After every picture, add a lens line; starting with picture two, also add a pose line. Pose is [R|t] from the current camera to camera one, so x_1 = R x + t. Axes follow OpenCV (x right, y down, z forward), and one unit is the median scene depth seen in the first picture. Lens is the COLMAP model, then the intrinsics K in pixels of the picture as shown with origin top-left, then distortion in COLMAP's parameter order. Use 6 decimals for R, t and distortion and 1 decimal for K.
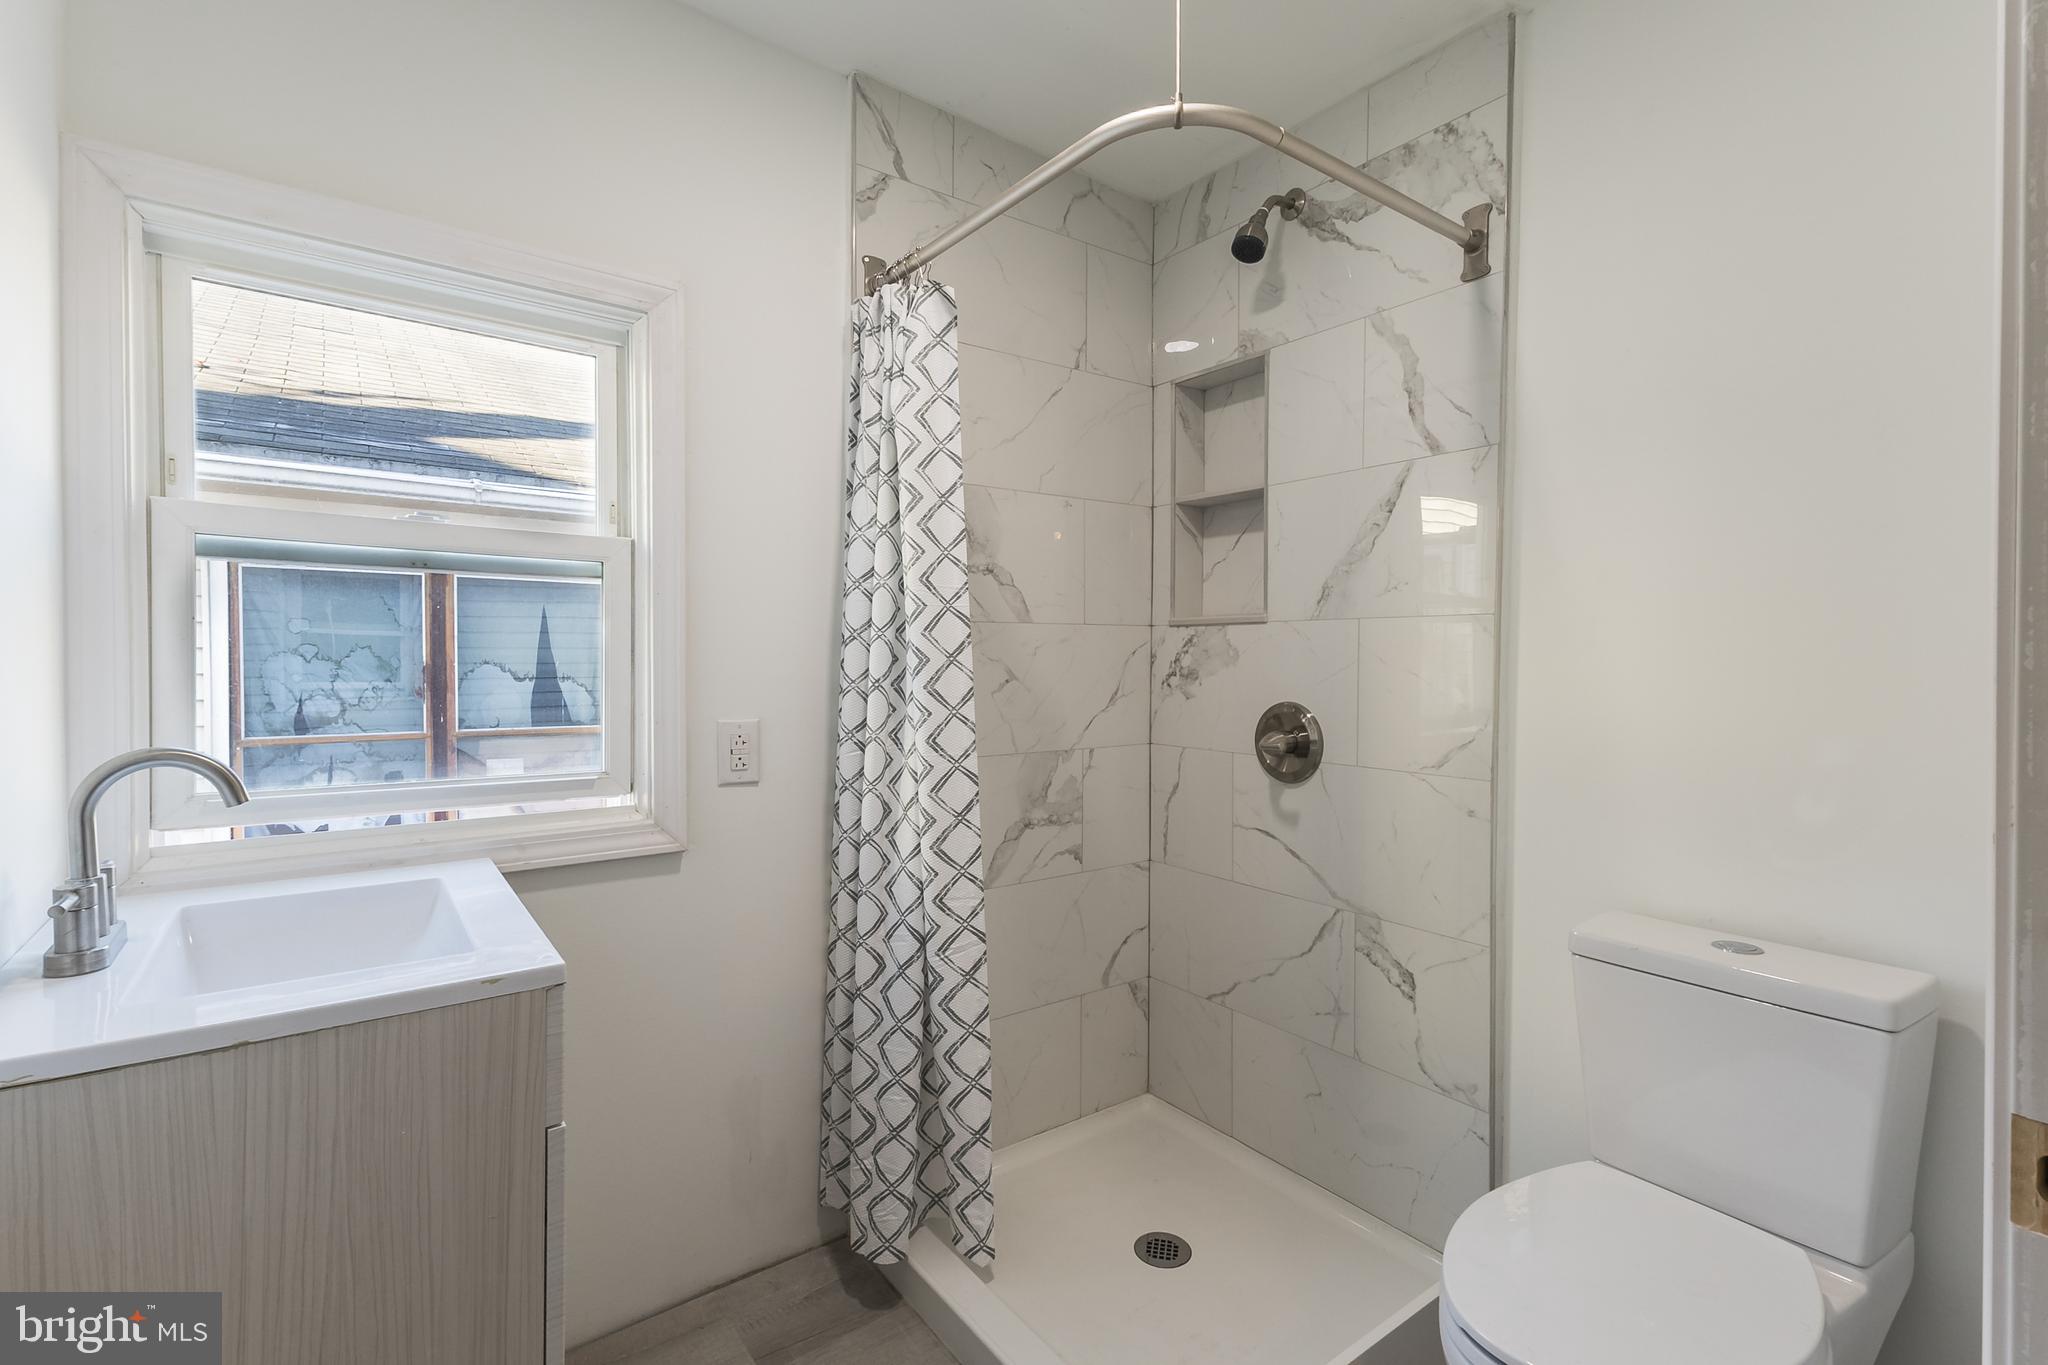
lens RADIAL K [[928.8, 0, 1027.8], [0, 928.8, 678.0], [0, 0, 1]] dist [0.000719, 0.000022]
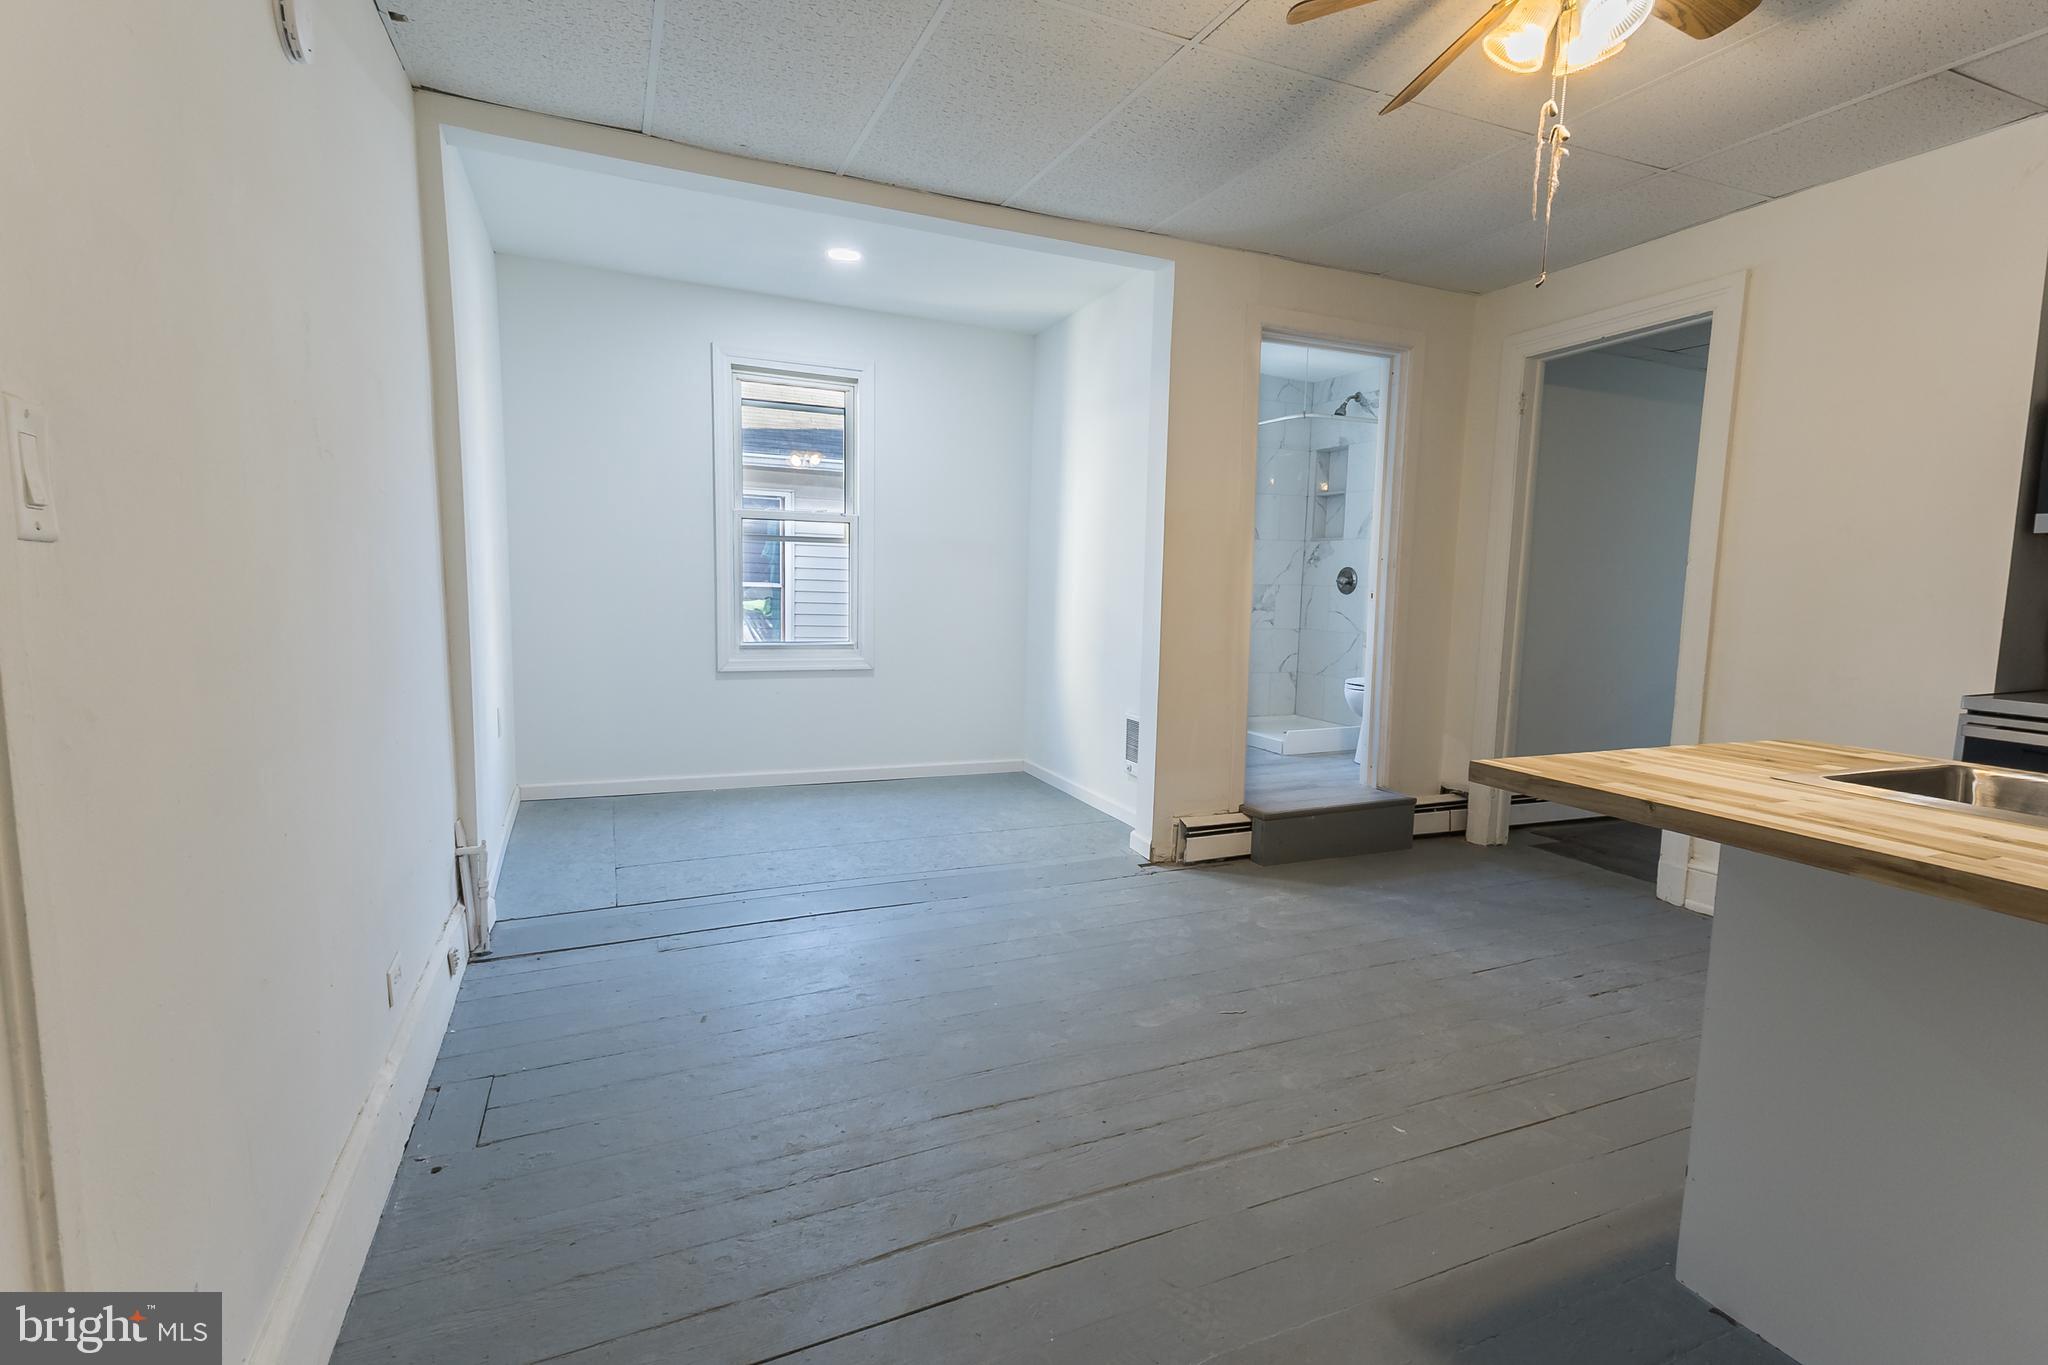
lens RADIAL K [[928.8, 0, 1019.1], [0, 928.8, 682.2], [0, 0, 1]] dist [0.000719, 0.000022]
pose [[0.975259, 0.040951, -0.217239, -0.075177], [-0.019134, 0.994642, 0.101598, 0.098940], [0.220235, -0.094928, 0.970817, -1.917983]]
